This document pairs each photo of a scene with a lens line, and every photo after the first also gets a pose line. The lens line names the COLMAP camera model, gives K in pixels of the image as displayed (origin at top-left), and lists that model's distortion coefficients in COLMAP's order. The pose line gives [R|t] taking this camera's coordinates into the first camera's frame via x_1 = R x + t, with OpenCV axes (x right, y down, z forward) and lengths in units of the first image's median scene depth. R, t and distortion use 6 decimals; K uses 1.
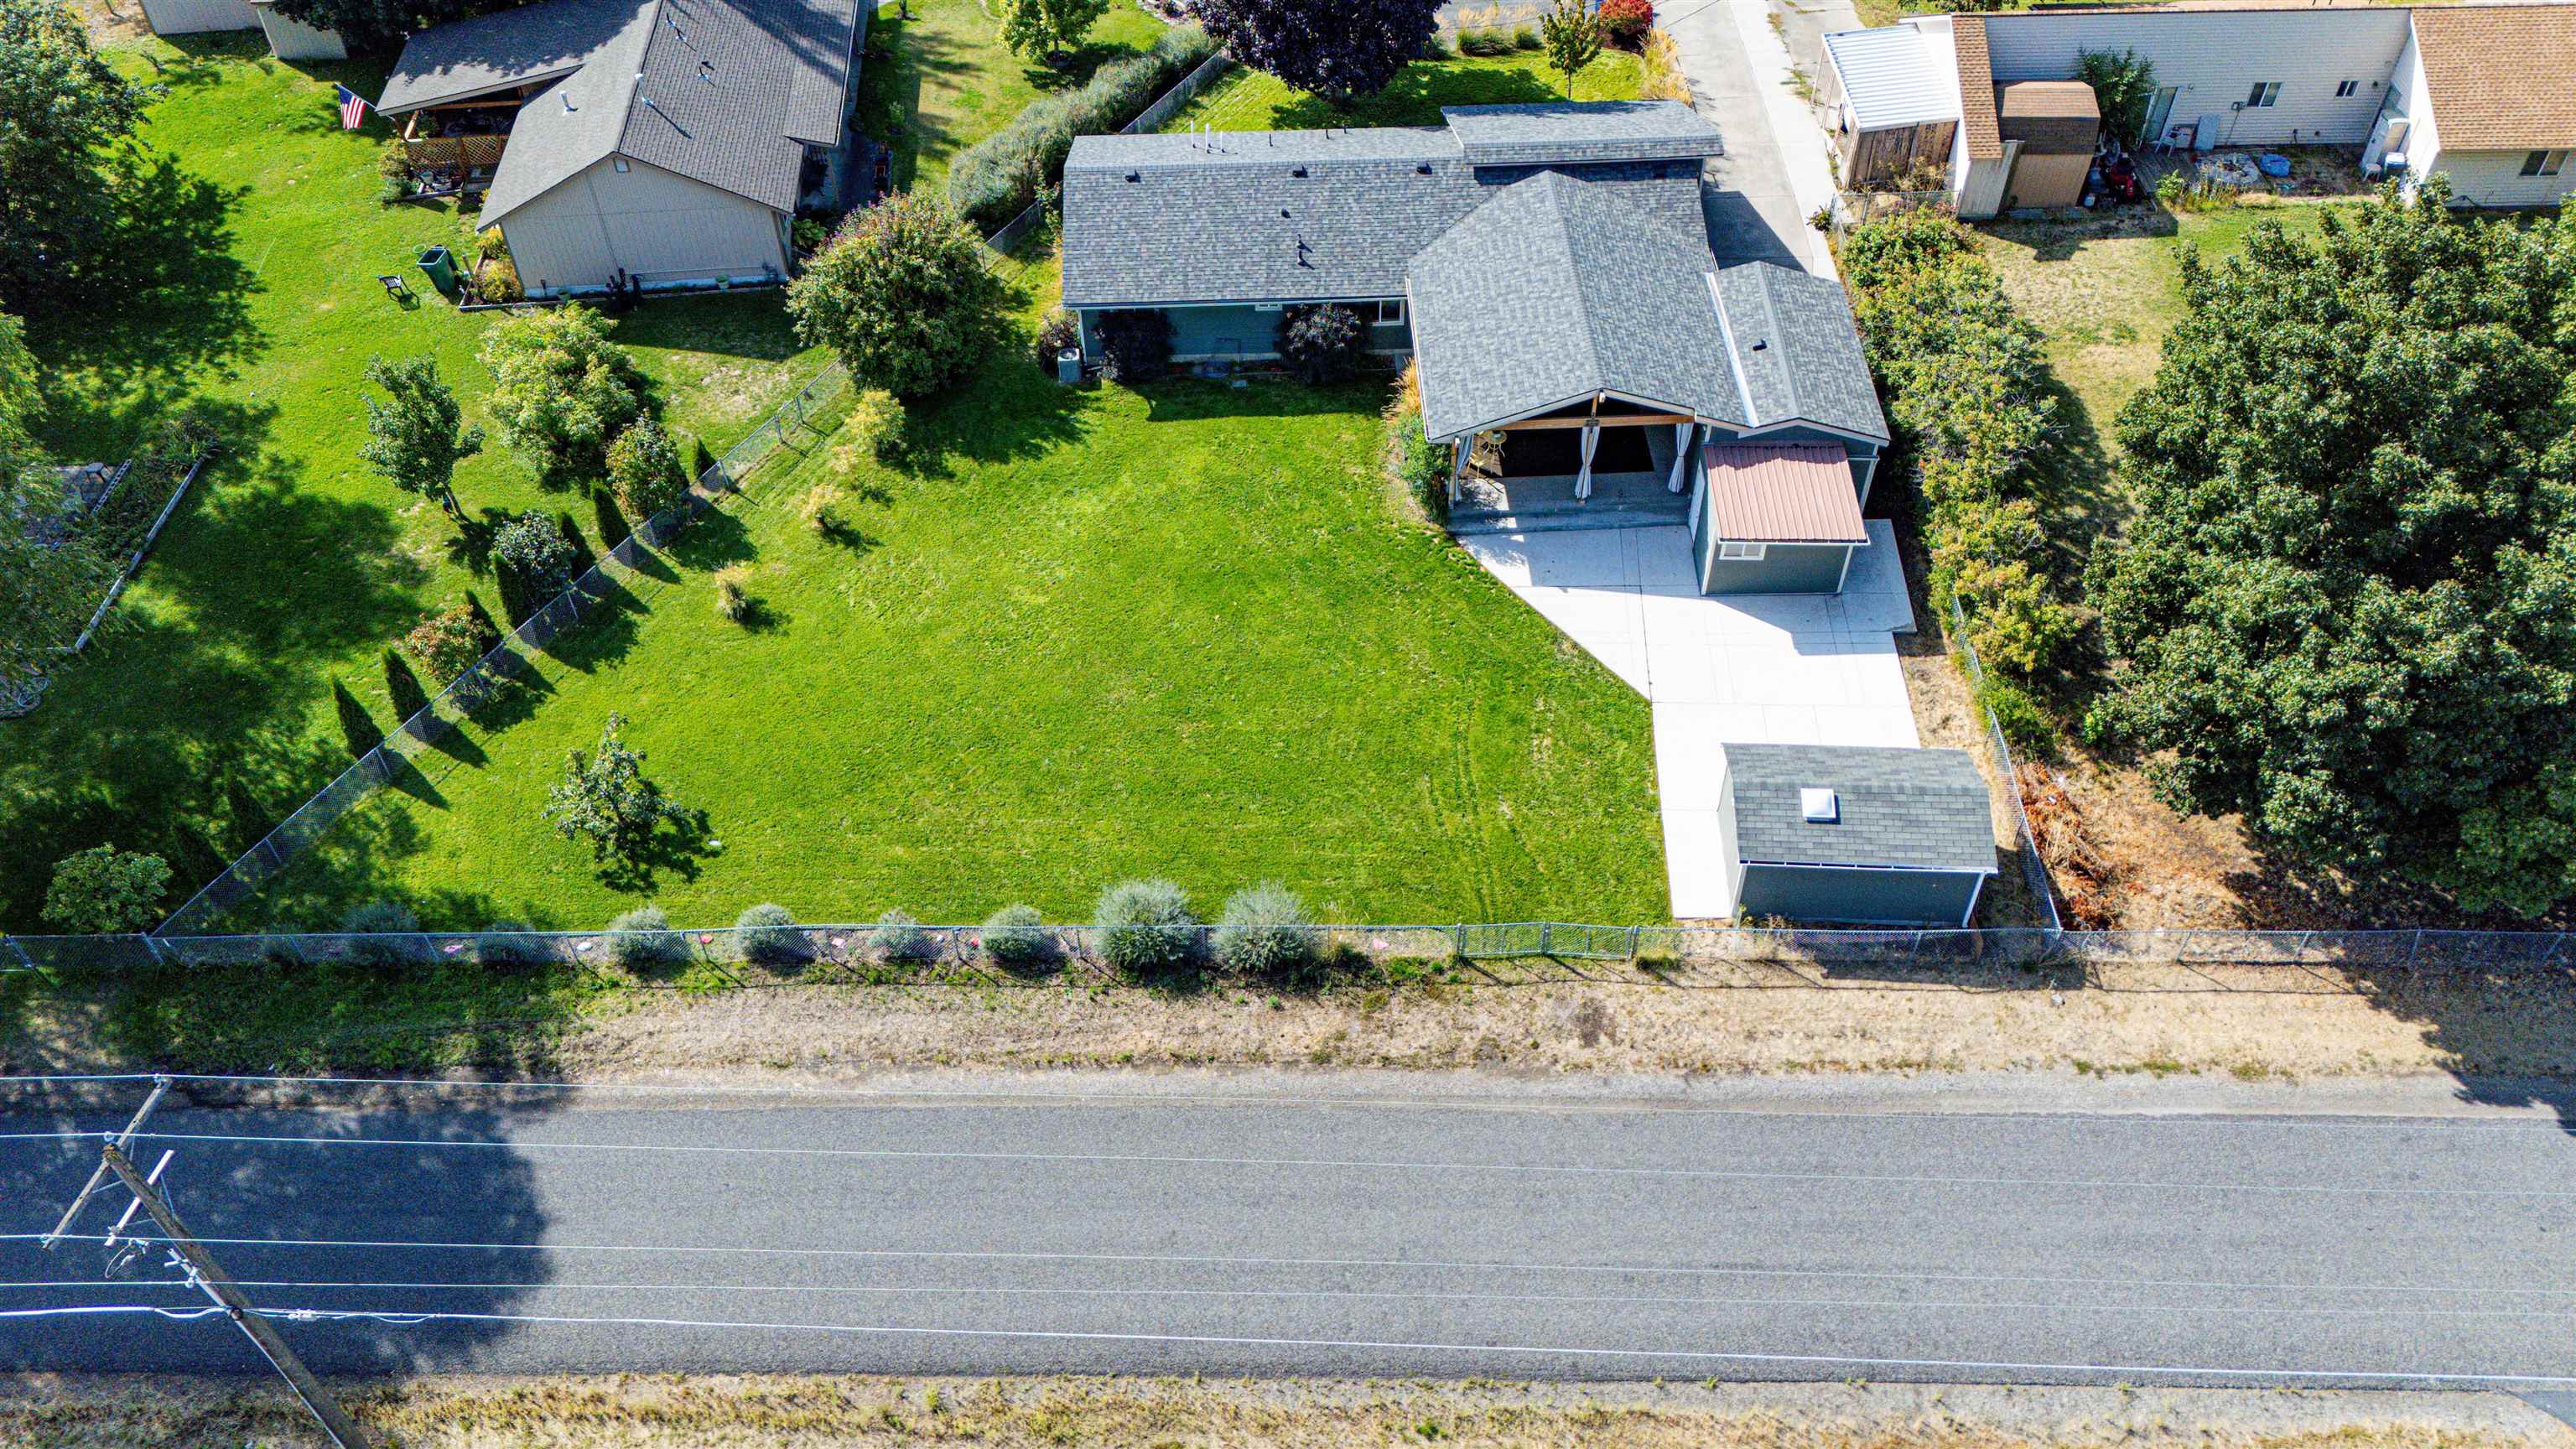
lens RADIAL K [[1886.0, 0, 1292.9], [0, 1886.0, 722.0], [0, 0, 1]] dist [0.074434, -0.069756]
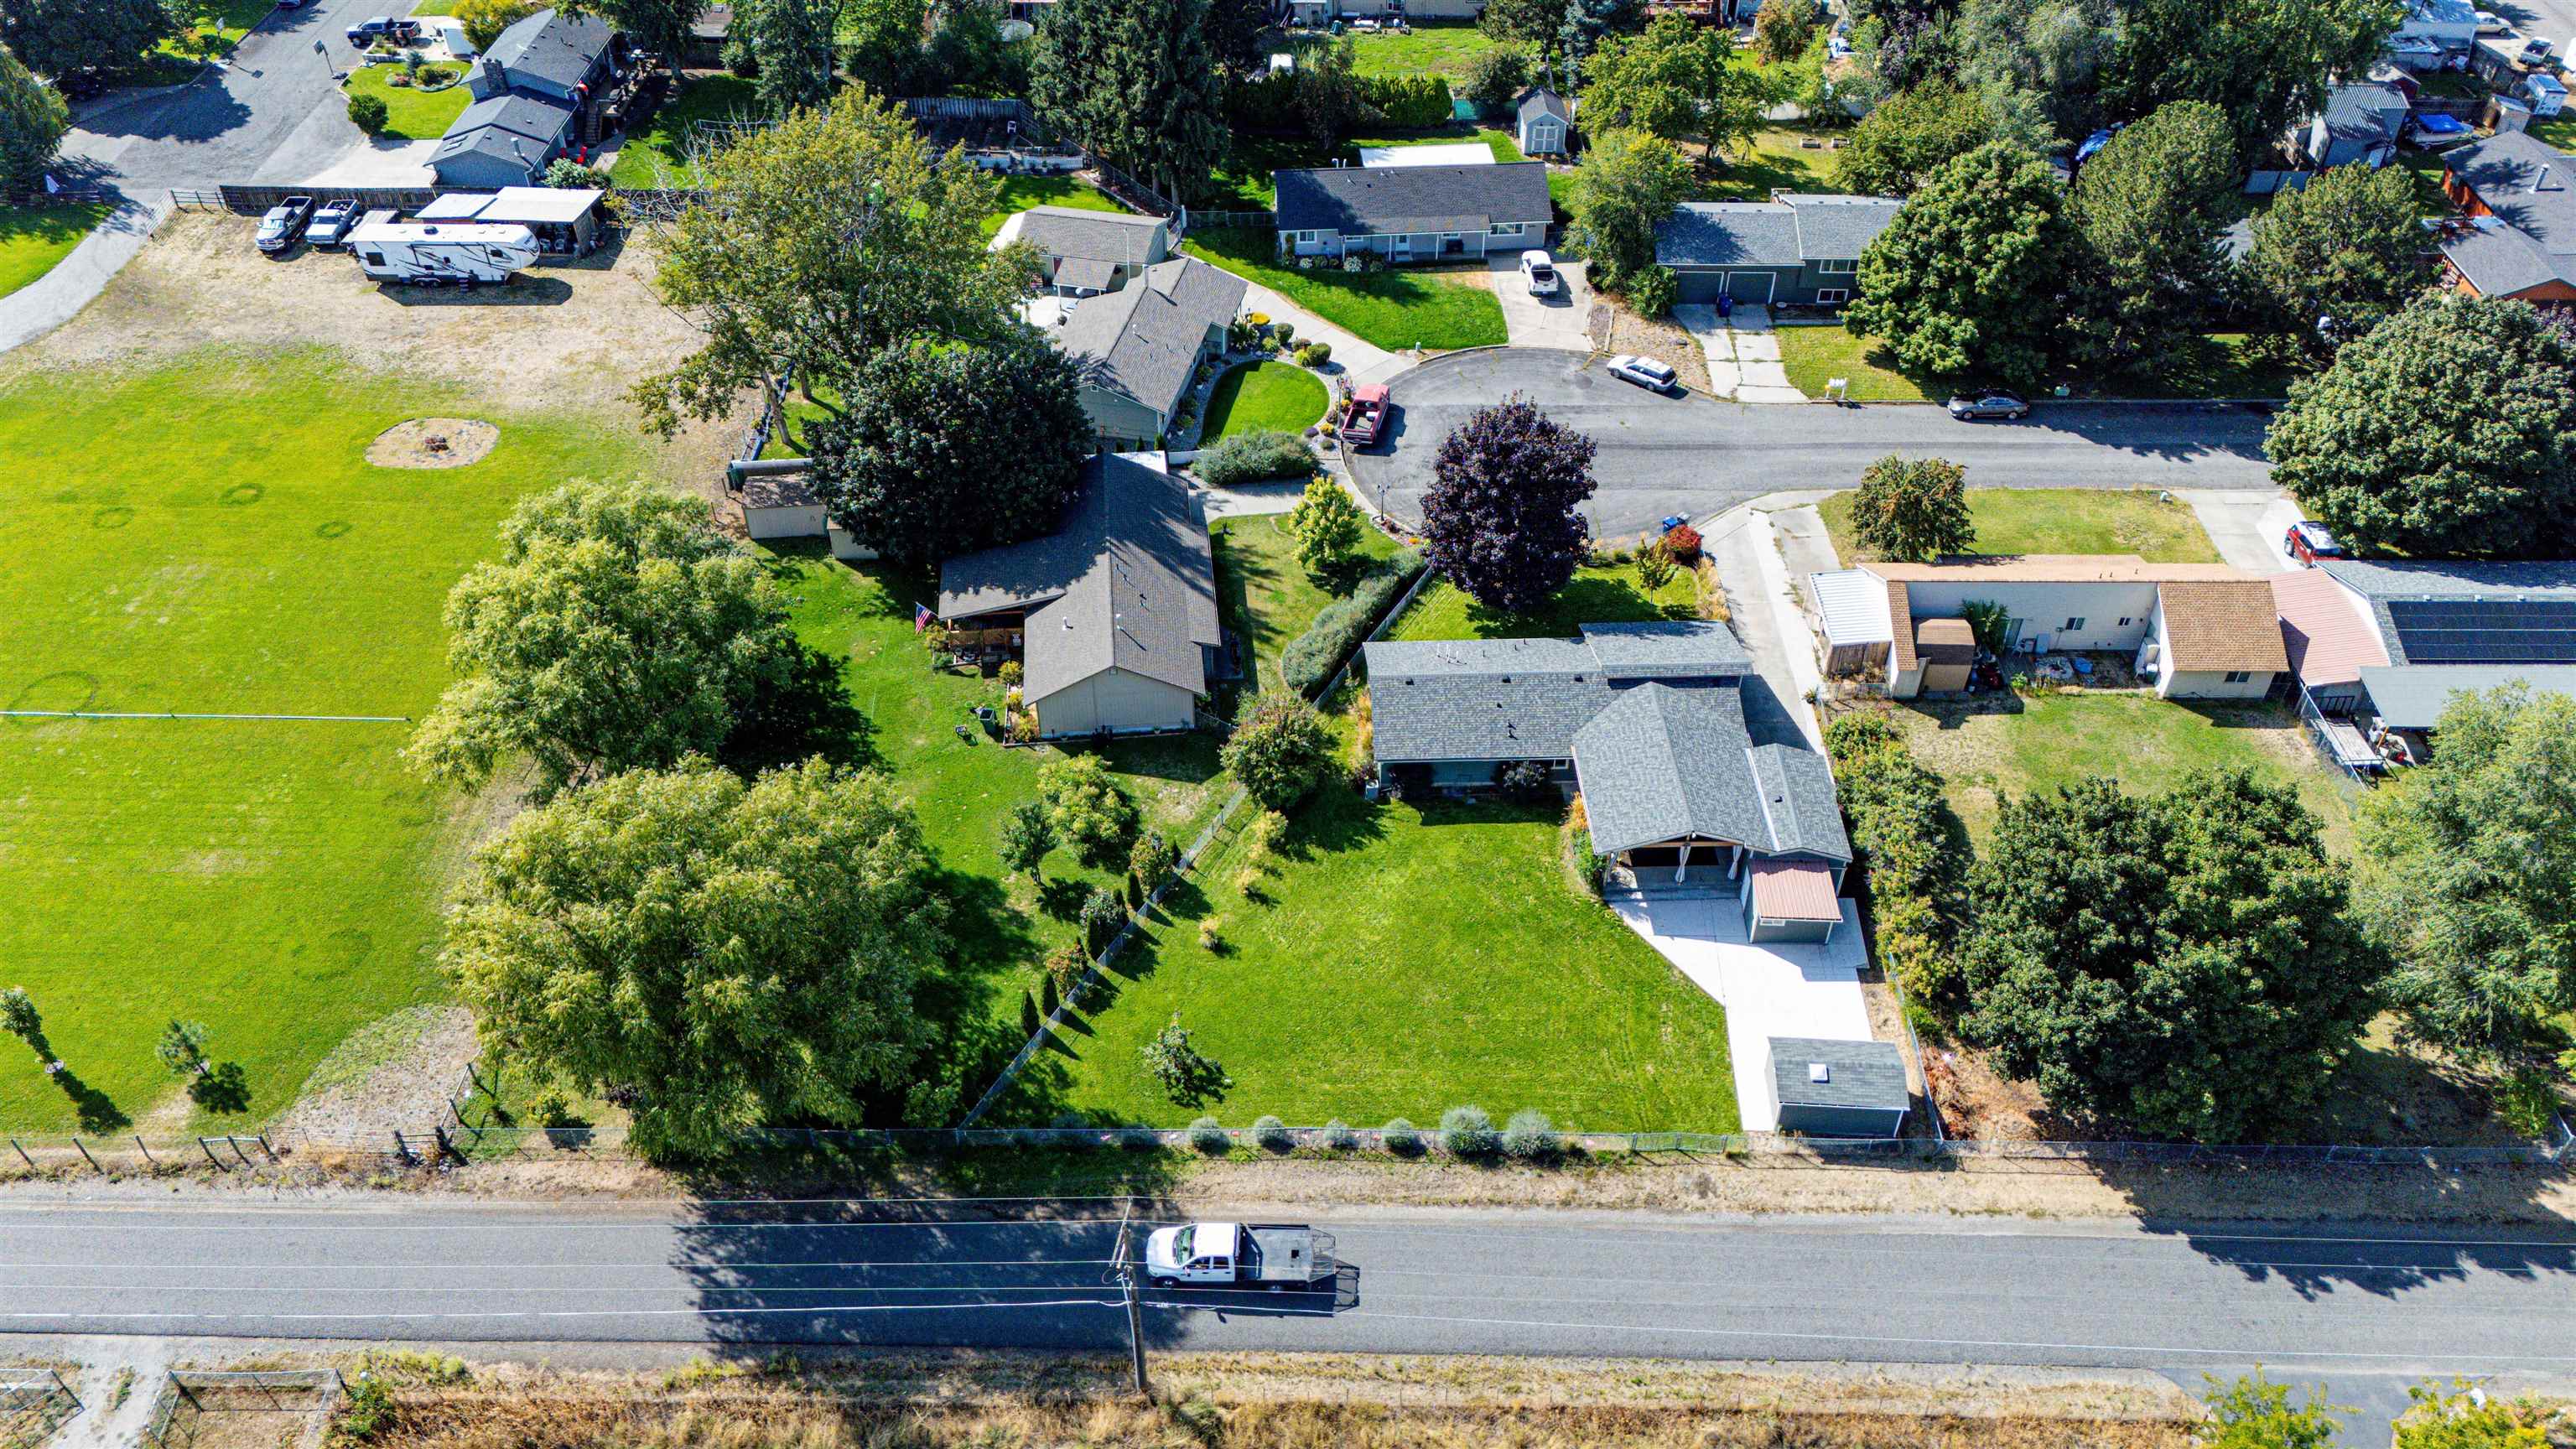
lens RADIAL K [[1886.0, 0, 1293.1], [0, 1886.0, 722.4], [0, 0, 1]] dist [0.074434, -0.069756]
pose [[0.999911, 0.011401, 0.006926, -0.257281], [-0.010769, 0.996290, -0.085379, -0.131157], [-0.007874, 0.085297, 0.996324, -0.893168]]
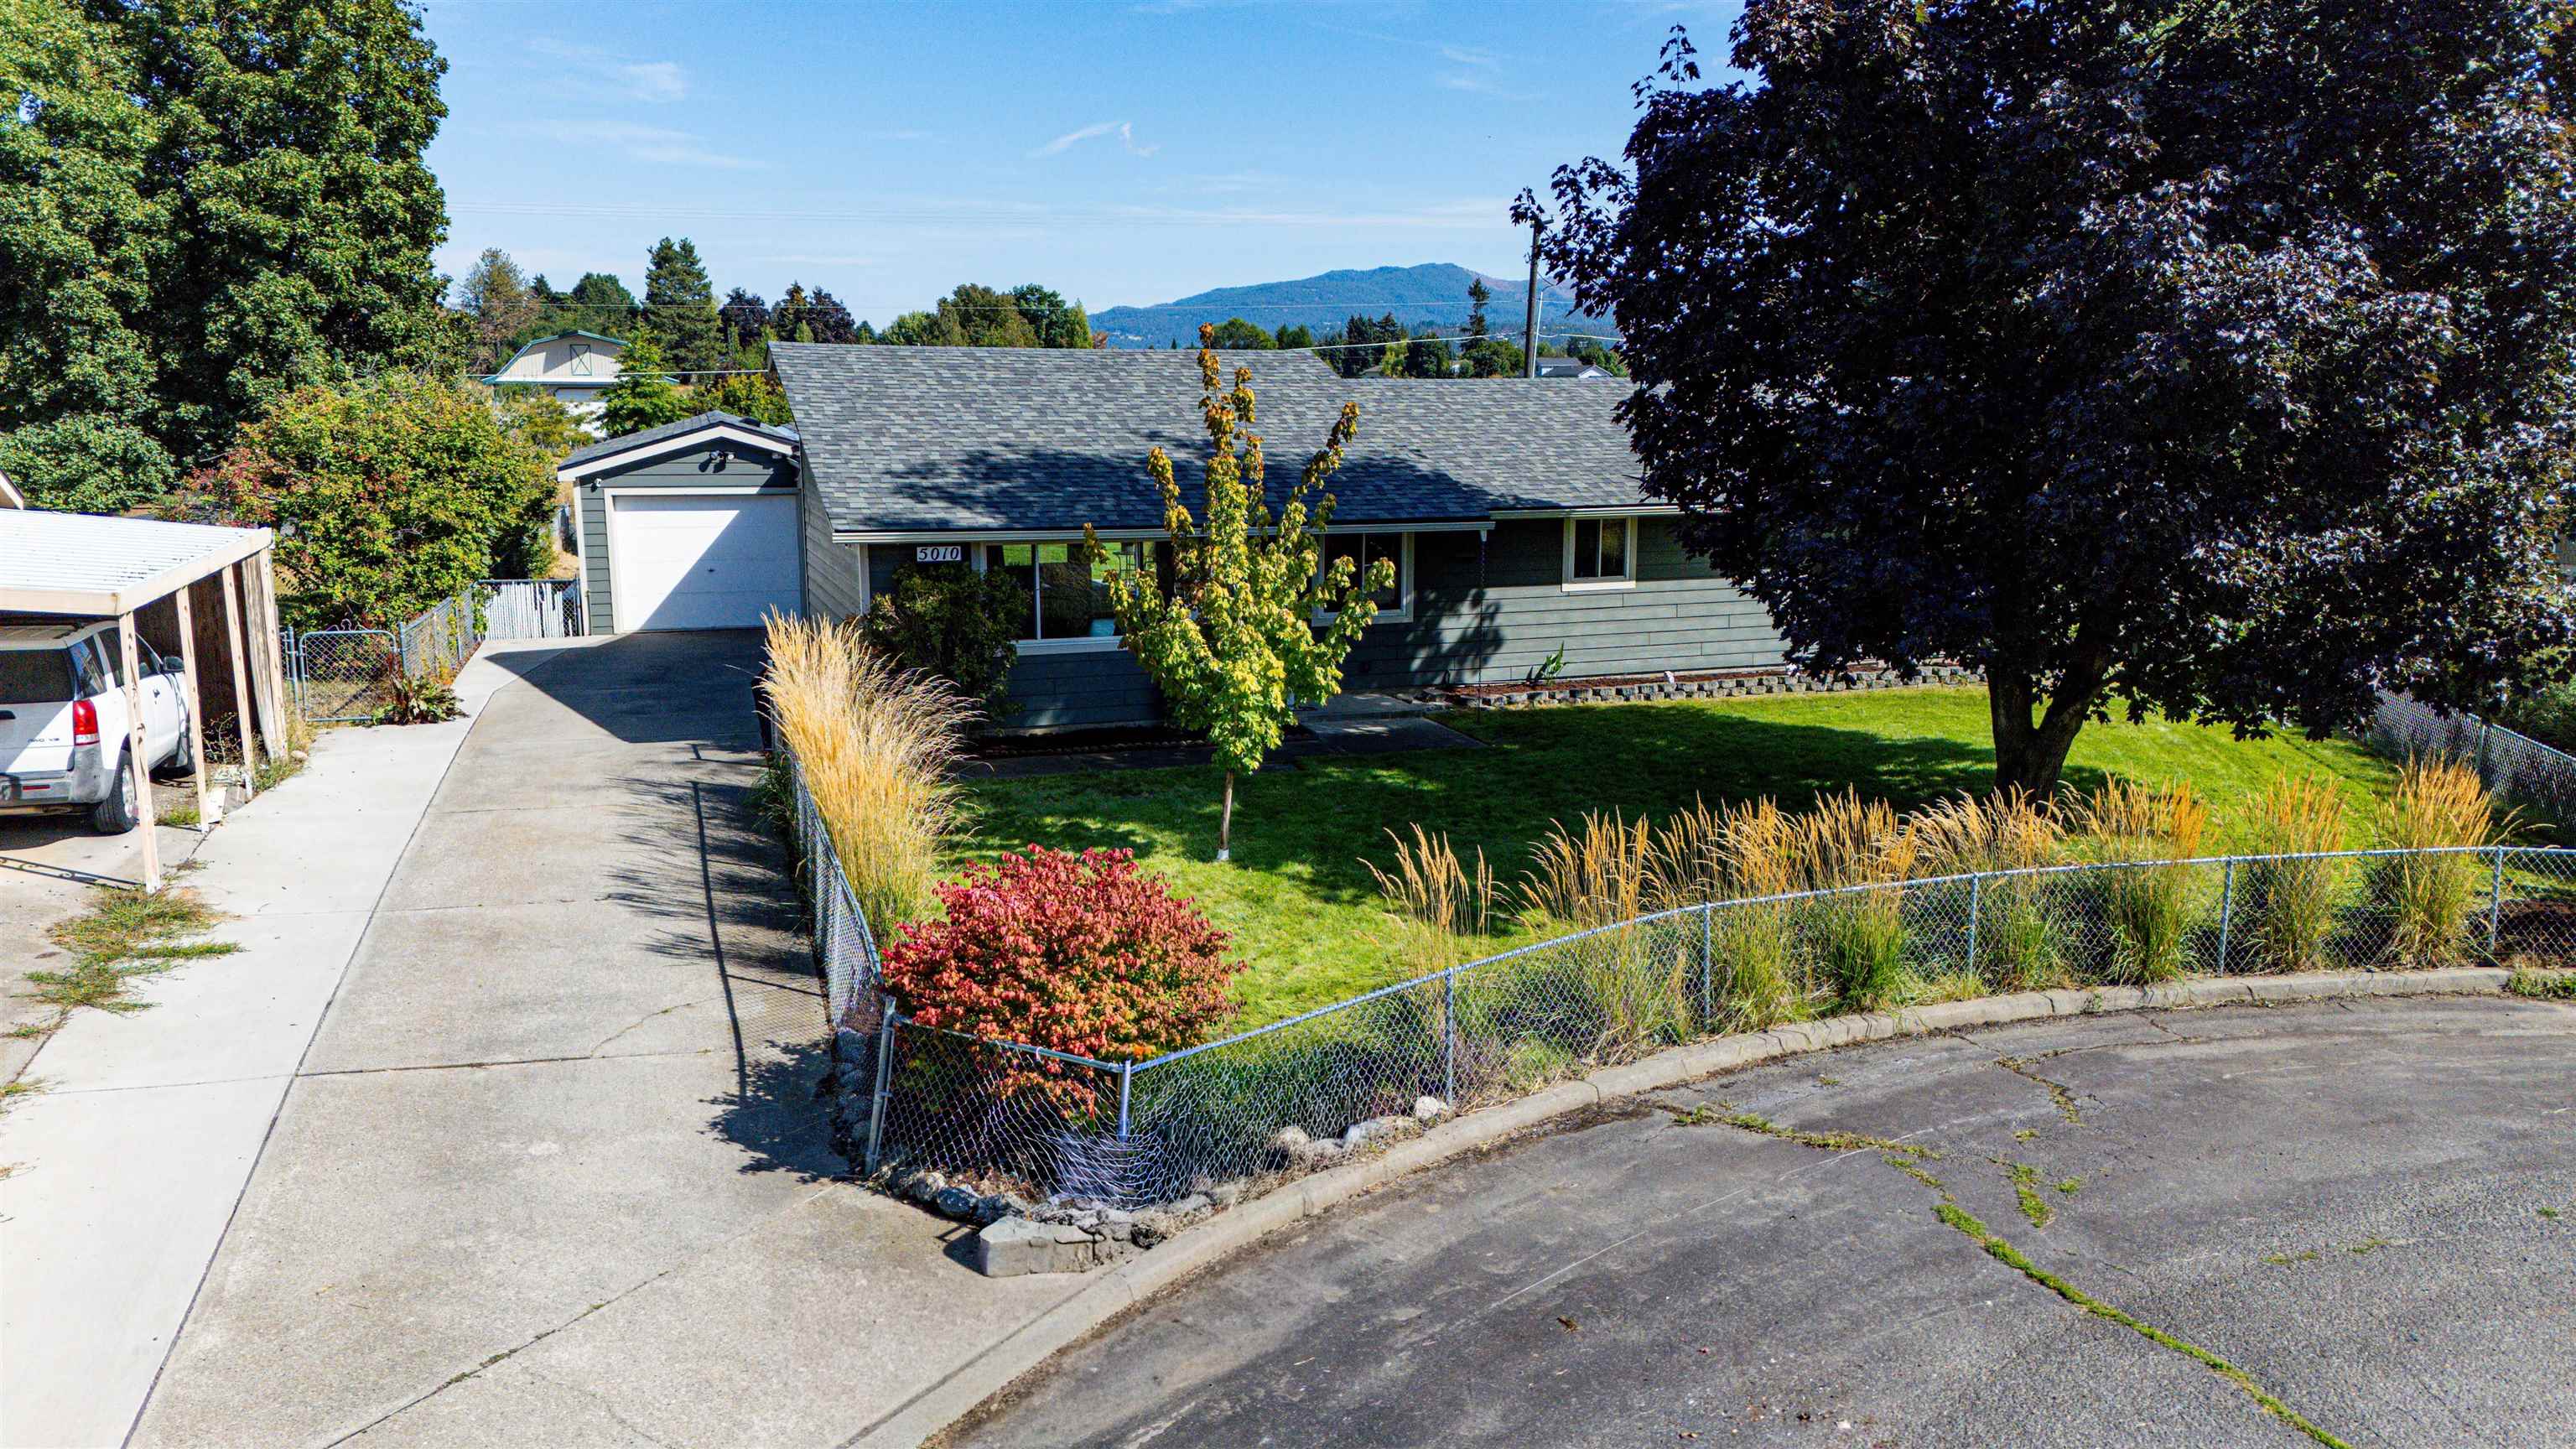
lens RADIAL K [[1886.0, 0, 1307.4], [0, 1886.0, 726.1], [0, 0, 1]] dist [0.074434, -0.069756]
pose [[-0.944675, 0.068283, -0.320821, 0.324457], [-0.230324, 0.558299, 0.797027, -0.801276], [0.233538, 0.826825, -0.511684, 1.695914]]
